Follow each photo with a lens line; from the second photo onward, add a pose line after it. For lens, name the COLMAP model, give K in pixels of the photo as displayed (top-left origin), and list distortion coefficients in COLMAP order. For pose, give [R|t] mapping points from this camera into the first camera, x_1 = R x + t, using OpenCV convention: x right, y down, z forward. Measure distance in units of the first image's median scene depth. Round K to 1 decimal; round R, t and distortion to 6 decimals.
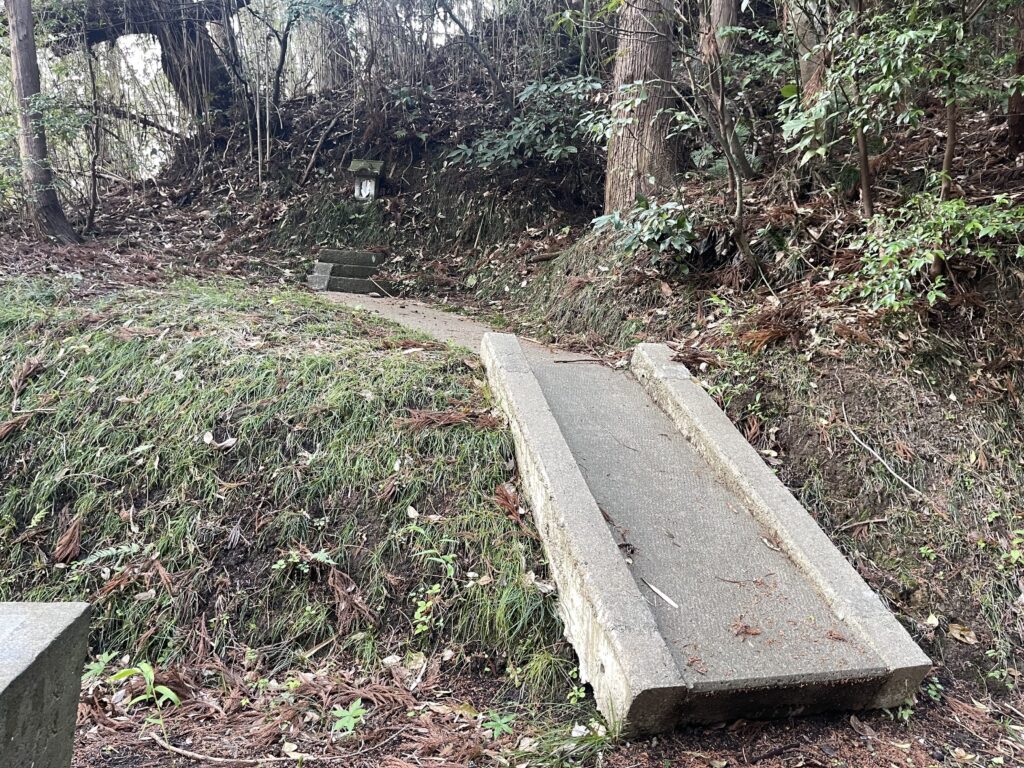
lens RADIAL K [[771.4, 0, 514.7], [0, 771.4, 386.4], [0, 0, 1]] dist [0.077053, -0.106177]
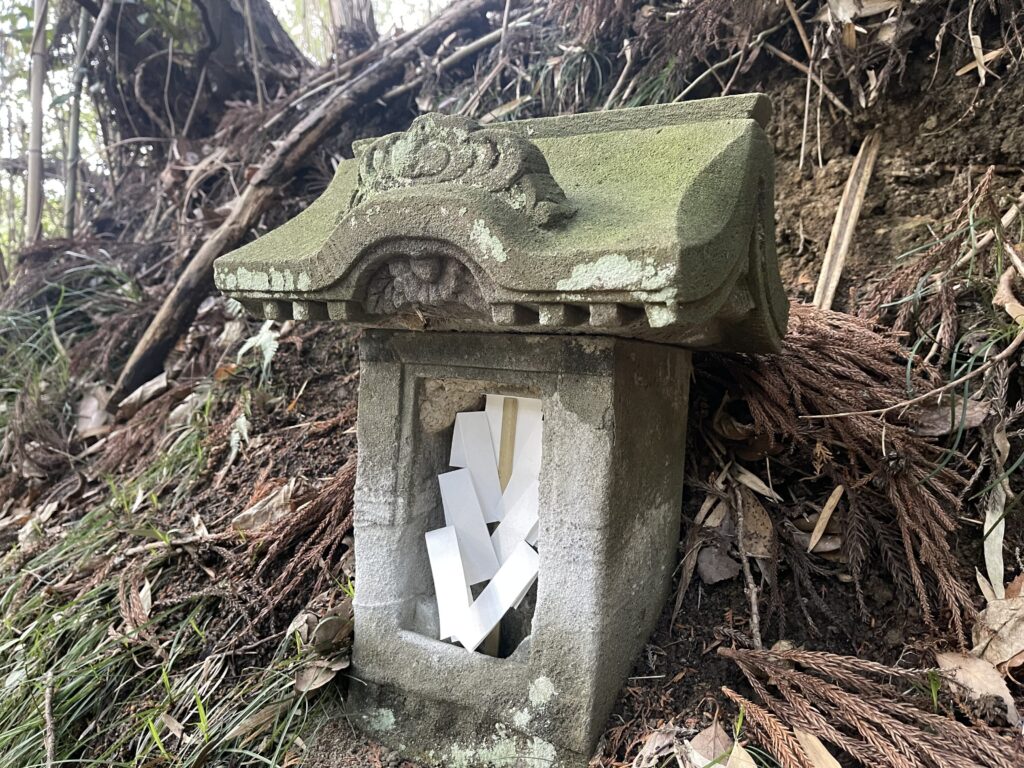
lens RADIAL K [[771.4, 0, 514.7], [0, 771.4, 386.4], [0, 0, 1]] dist [0.077053, -0.106177]
pose [[0.907859, -0.016740, -0.418942, -0.160551], [-0.022863, 0.995740, -0.089331, -0.260559], [0.418652, 0.090678, 0.903608, 0.938409]]
